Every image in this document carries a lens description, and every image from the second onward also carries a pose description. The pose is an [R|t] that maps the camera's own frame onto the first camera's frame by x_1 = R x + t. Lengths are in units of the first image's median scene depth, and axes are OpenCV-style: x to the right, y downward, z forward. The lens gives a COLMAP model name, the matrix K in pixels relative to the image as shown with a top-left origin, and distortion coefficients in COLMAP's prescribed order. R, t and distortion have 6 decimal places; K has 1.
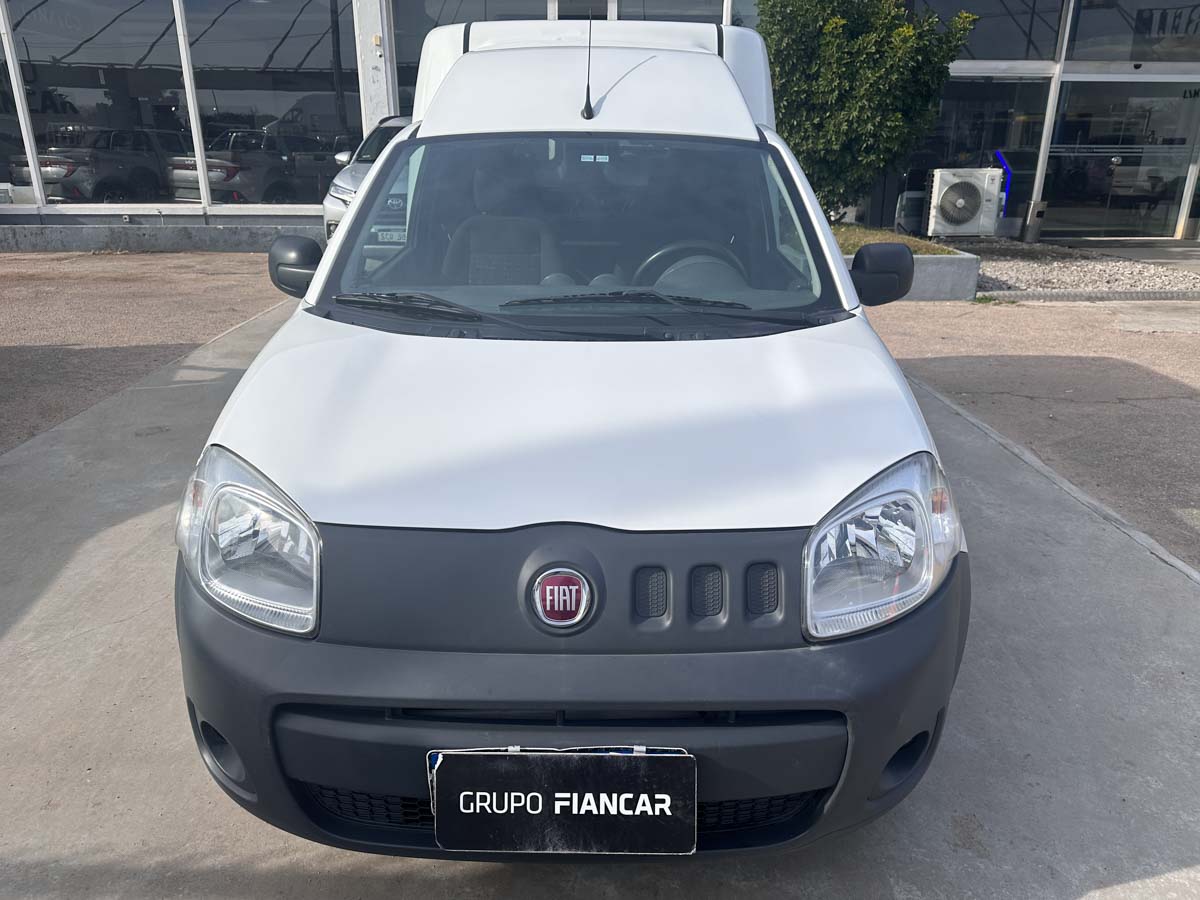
lens RADIAL K [[853.5, 0, 603.0], [0, 853.5, 443.4], [0, 0, 1]] dist [0.047718, -0.056000]
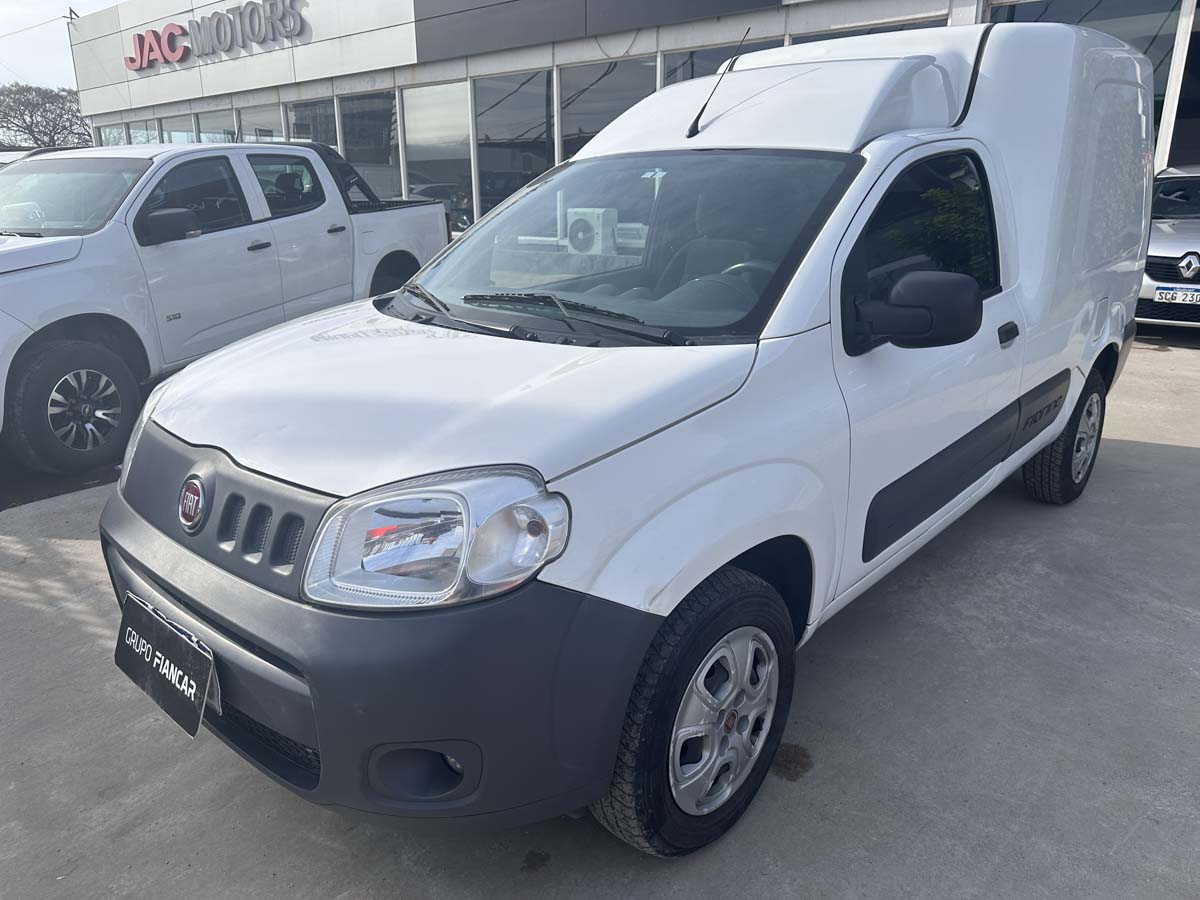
lens RADIAL K [[854.3, 0, 603.6], [0, 854.3, 443.5], [0, 0, 1]] dist [0.055659, -0.068430]
pose [[0.736290, 0.174378, -0.653811, 1.186358], [-0.207430, 0.977871, 0.027210, -0.065612], [0.644088, 0.115585, 0.756168, 0.409630]]
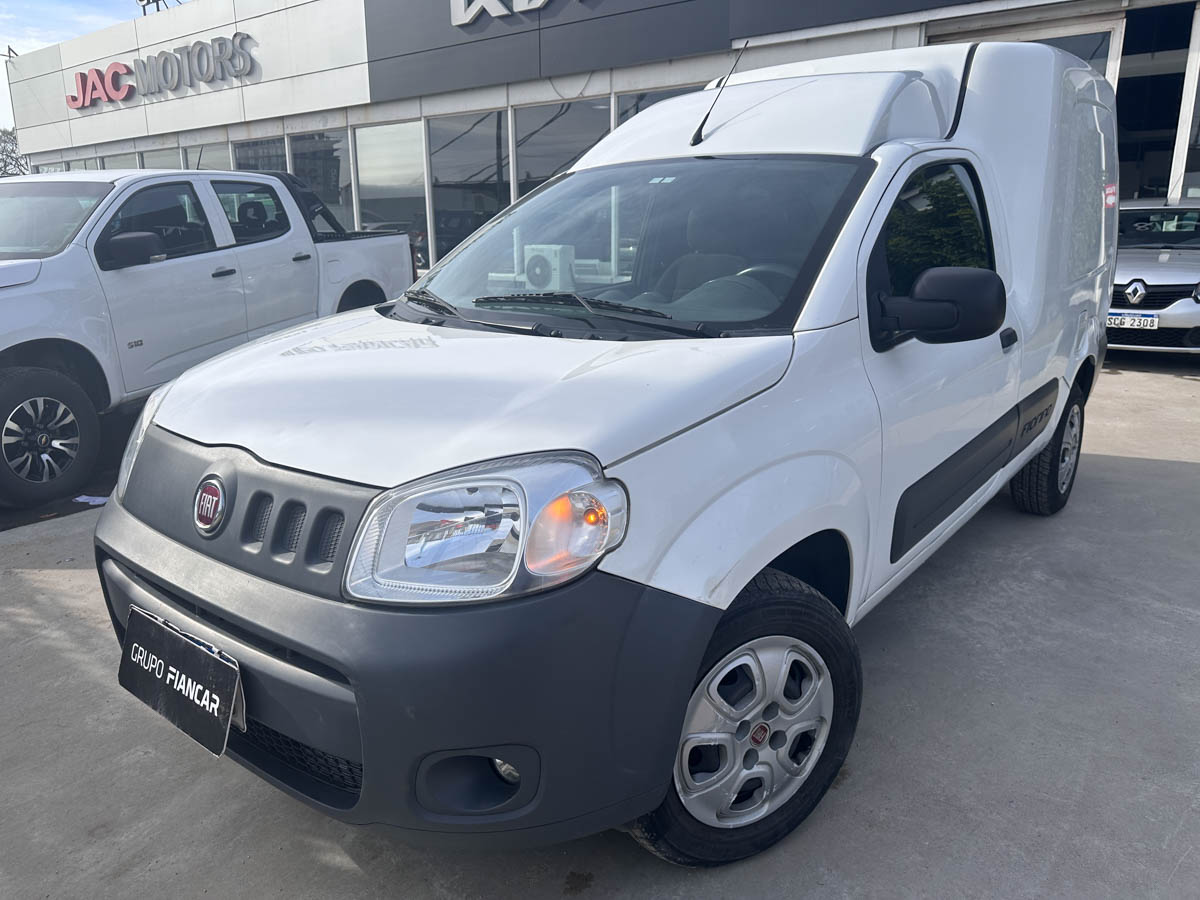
lens RADIAL K [[853.5, 0, 603.0], [0, 853.5, 443.4], [0, 0, 1]] dist [0.047718, -0.056000]
pose [[0.777233, 0.132412, -0.615122, 1.064774], [-0.192049, 0.980879, -0.031517, 0.029499], [0.599188, 0.142629, 0.787801, 0.370120]]
